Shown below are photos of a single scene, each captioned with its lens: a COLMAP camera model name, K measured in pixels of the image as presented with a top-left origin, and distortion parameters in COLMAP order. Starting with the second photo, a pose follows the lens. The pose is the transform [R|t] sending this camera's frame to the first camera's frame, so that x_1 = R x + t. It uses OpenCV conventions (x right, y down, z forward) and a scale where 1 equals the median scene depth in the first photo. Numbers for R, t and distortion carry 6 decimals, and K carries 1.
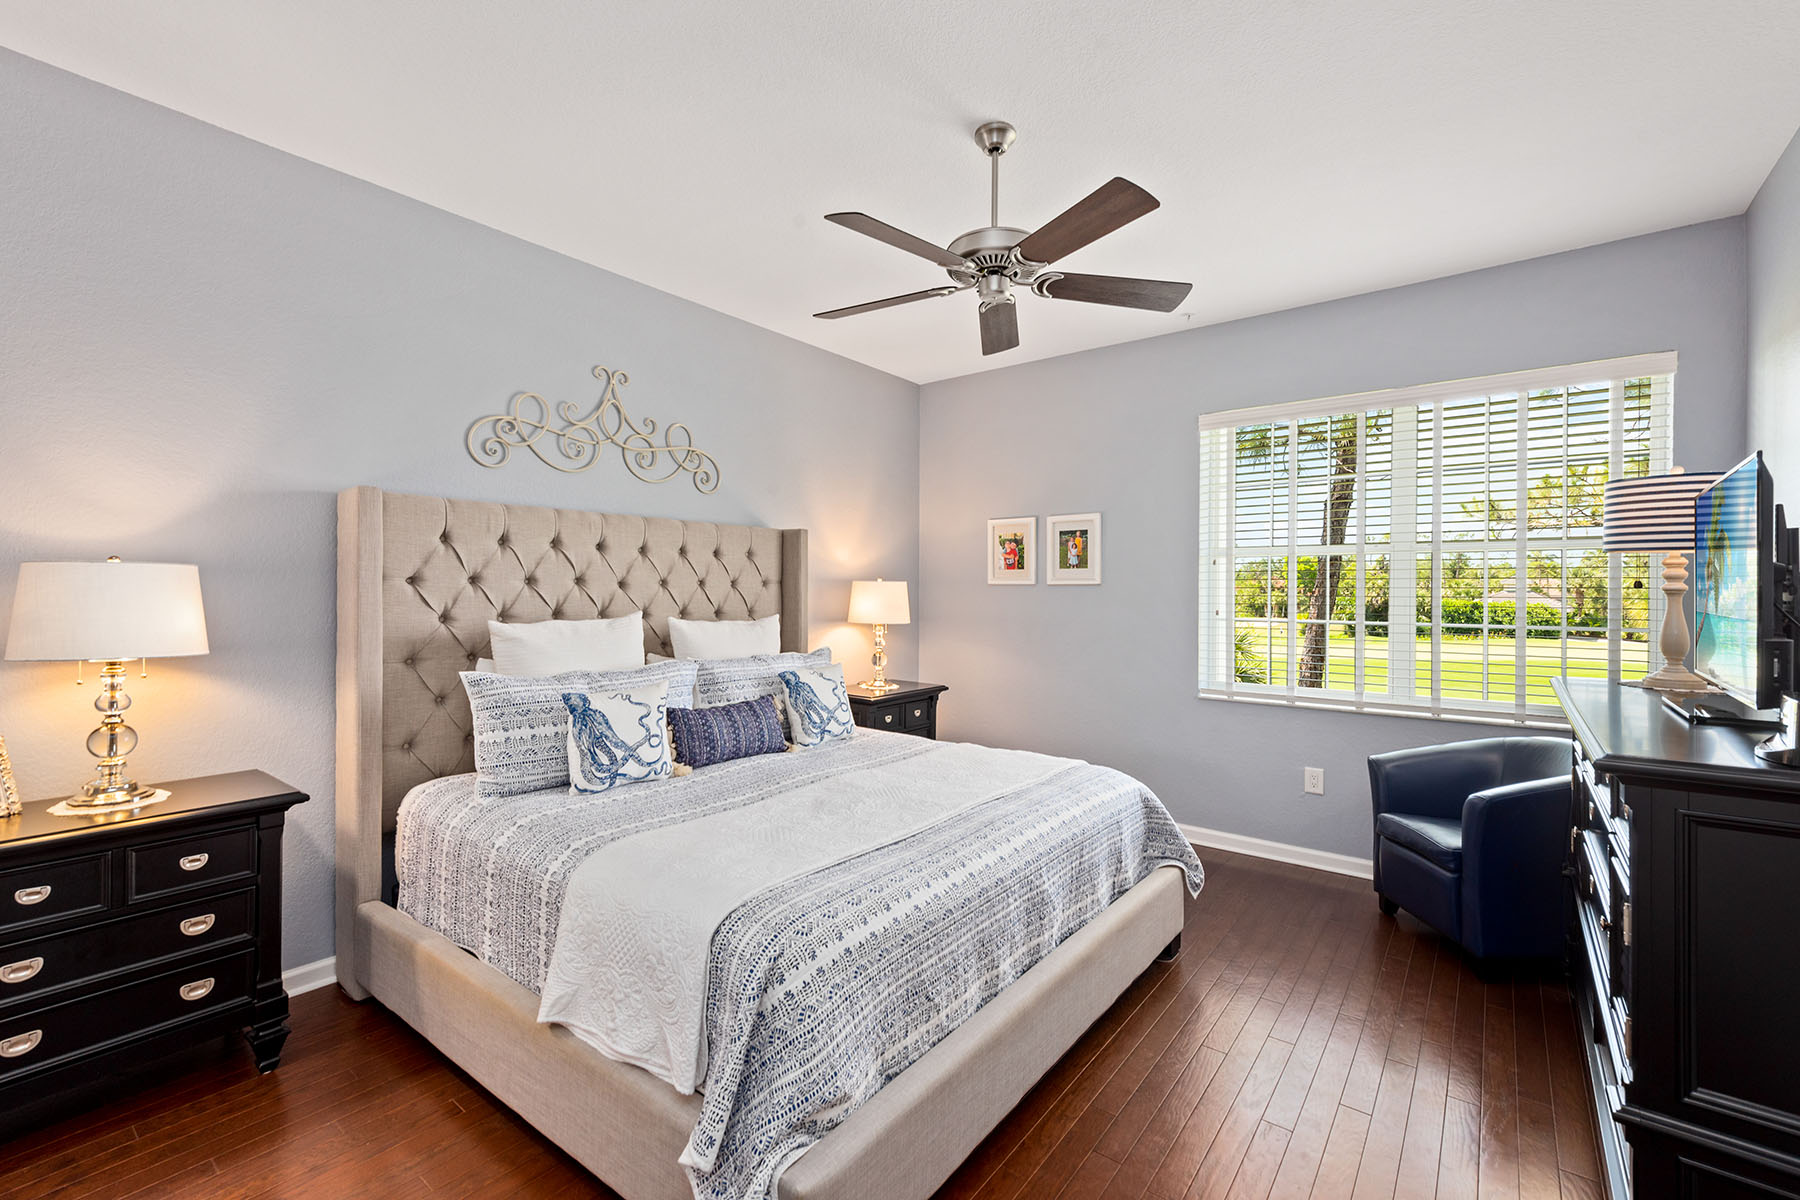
lens RADIAL K [[761.3, 0, 896.3], [0, 761.3, 590.7], [0, 0, 1]] dist [0.000157, 0.000153]
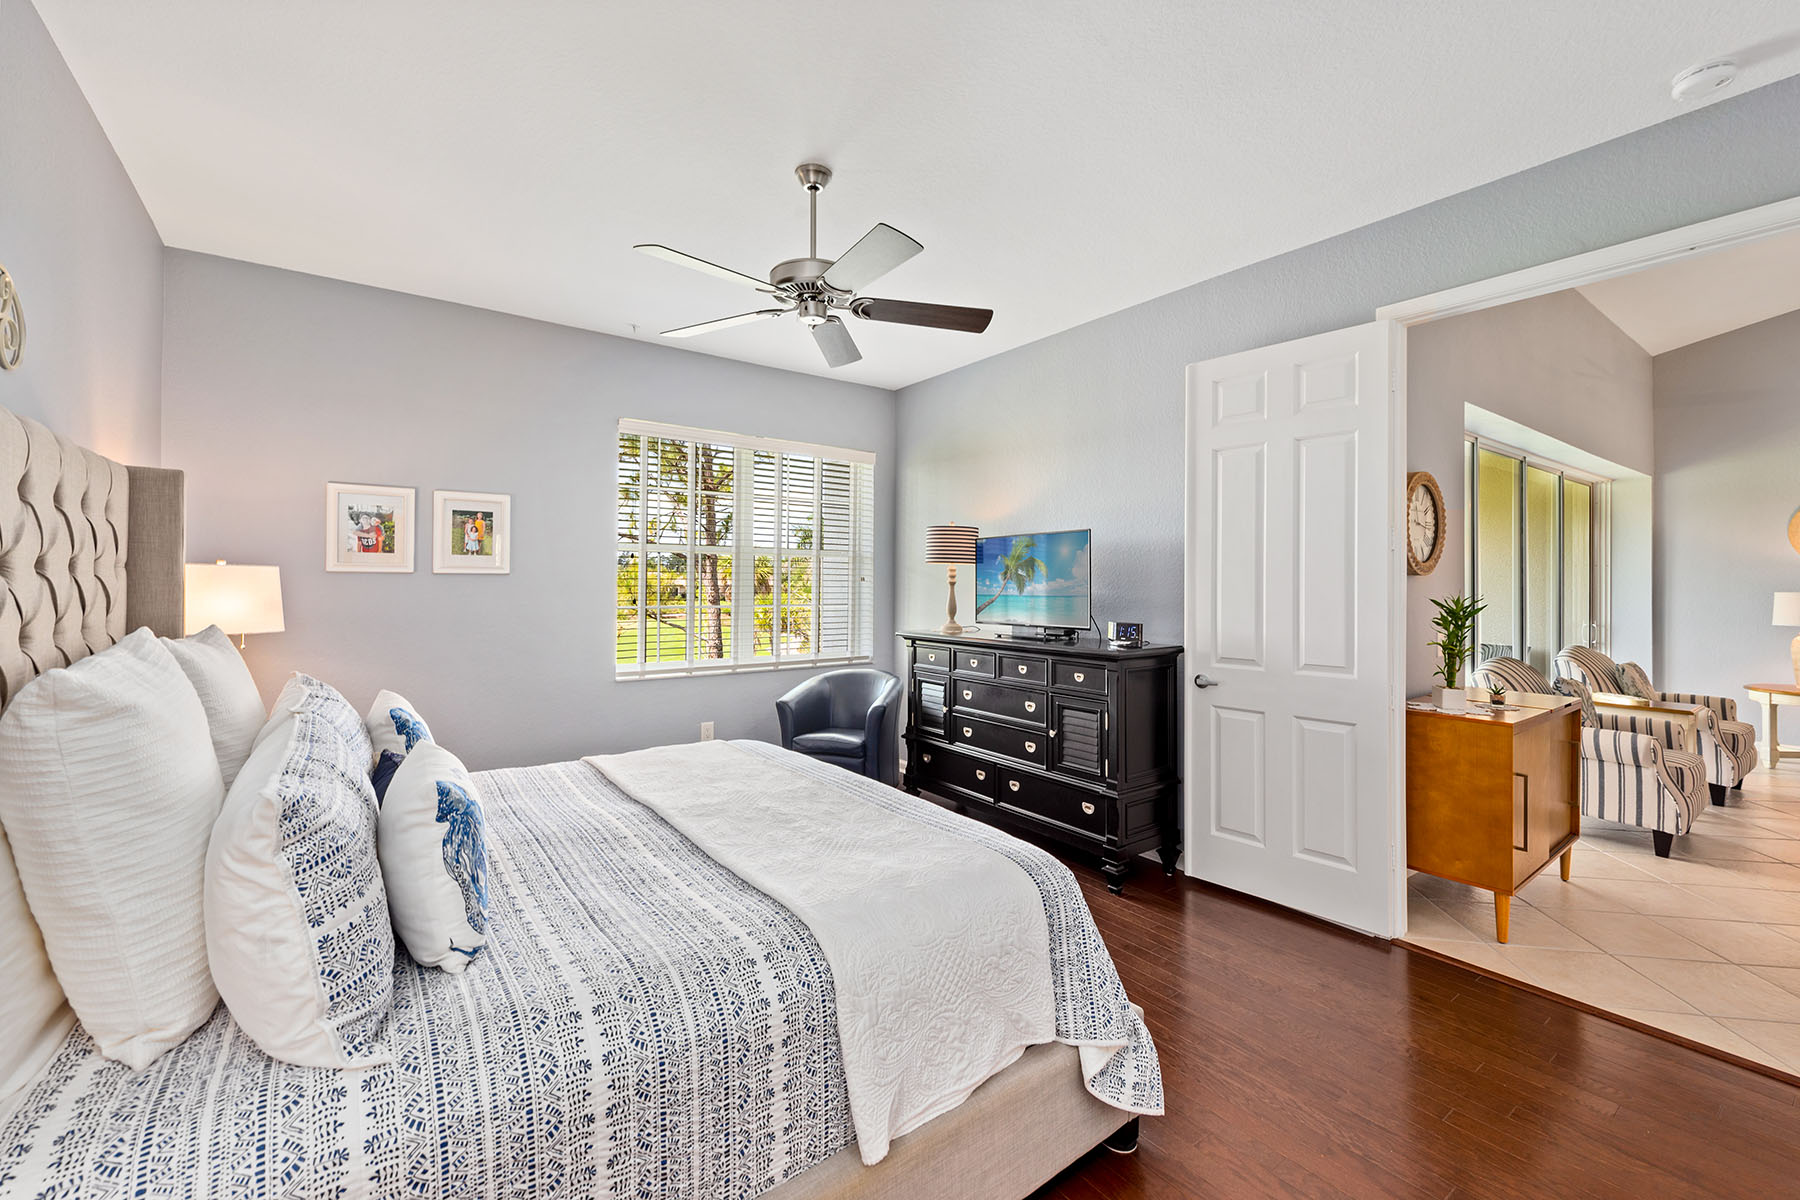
lens RADIAL K [[761.3, 0, 870.1], [0, 761.3, 577.2], [0, 0, 1]] dist [0.000157, 0.000153]
pose [[0.277049, 0.006081, 0.960836, -0.478110], [-0.007225, 0.999965, -0.004245, -0.003433], [-0.960829, -0.005766, 0.277084, 0.319579]]
